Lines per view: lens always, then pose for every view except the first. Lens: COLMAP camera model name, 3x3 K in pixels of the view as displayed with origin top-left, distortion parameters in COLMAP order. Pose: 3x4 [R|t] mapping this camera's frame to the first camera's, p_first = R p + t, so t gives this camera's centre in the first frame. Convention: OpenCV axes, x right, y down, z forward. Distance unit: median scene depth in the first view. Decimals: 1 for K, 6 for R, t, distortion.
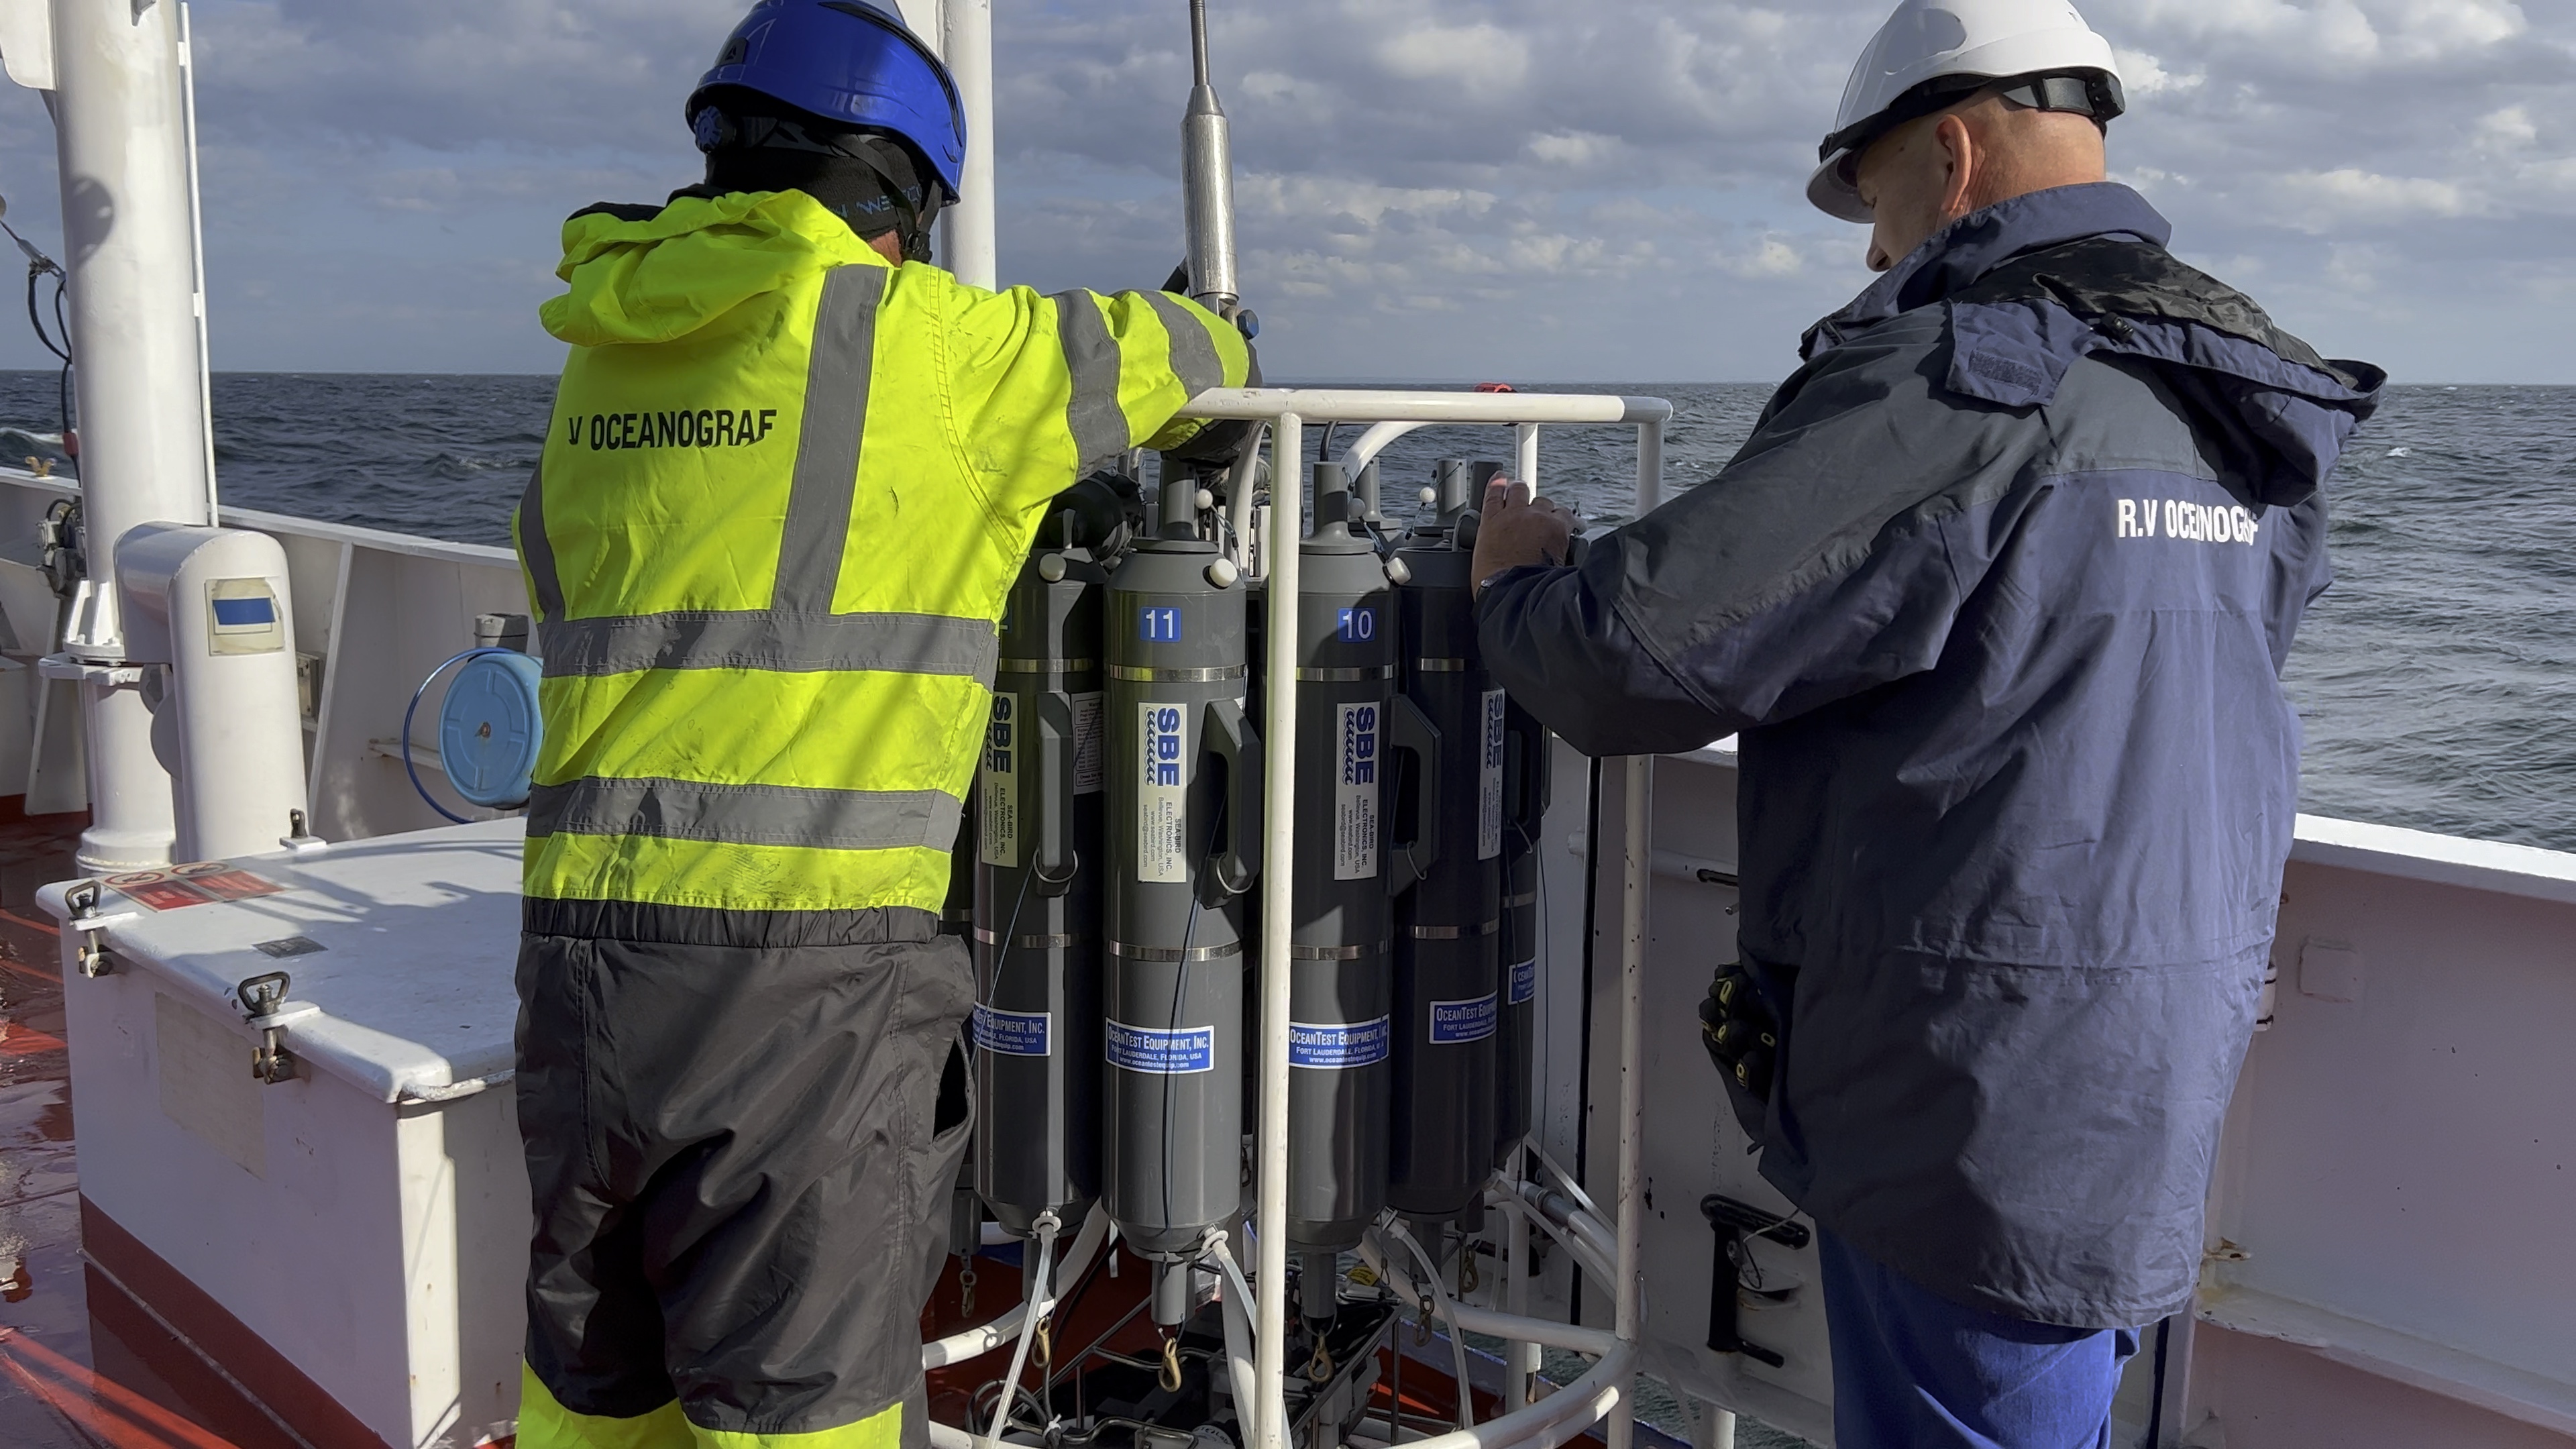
lens RADIAL K [[2165.5, 0, 1288.0], [0, 2165.5, 724.5], [0, 0, 1]] dist [-0.009172, -0.010292]
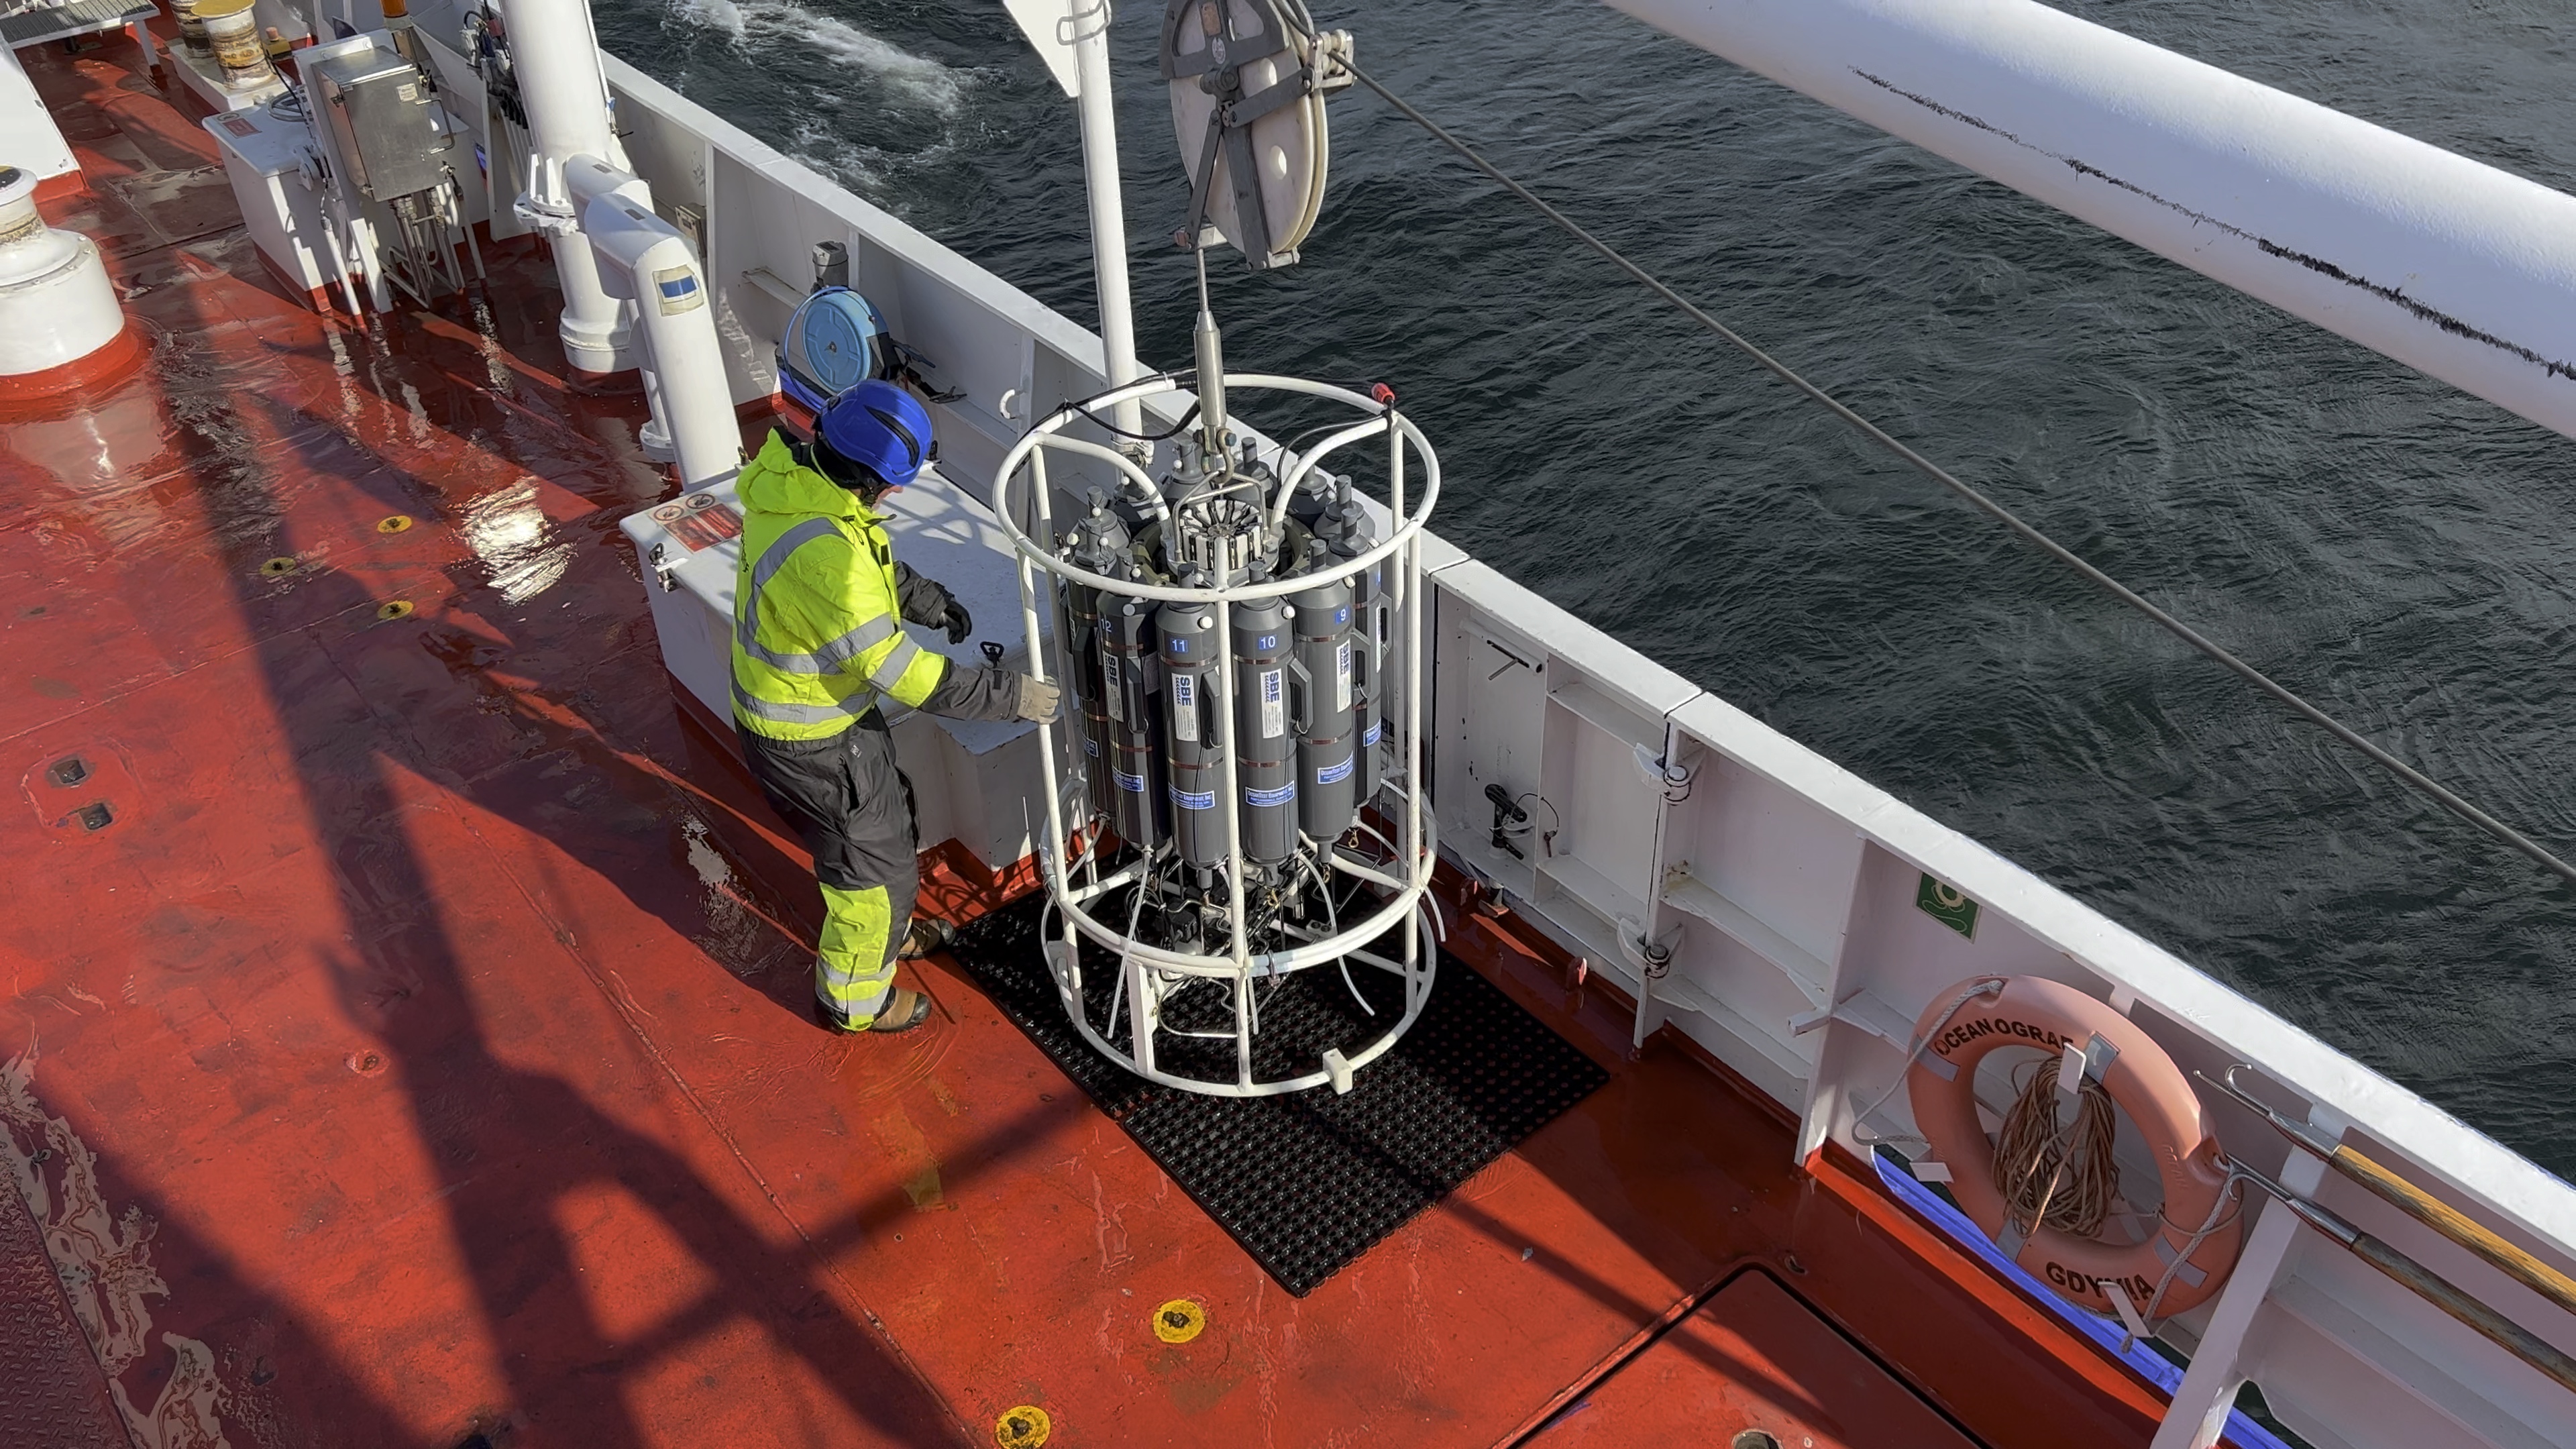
lens RADIAL K [[2063.6, 0, 1288.0], [0, 2063.6, 724.5], [0, 0, 1]] dist [0.003989, 0.003241]
pose [[0.993538, 0.032113, -0.108860, 0.197404], [0.022372, 0.884911, 0.465223, -0.663968], [0.111271, -0.464653, 0.878474, -0.620007]]
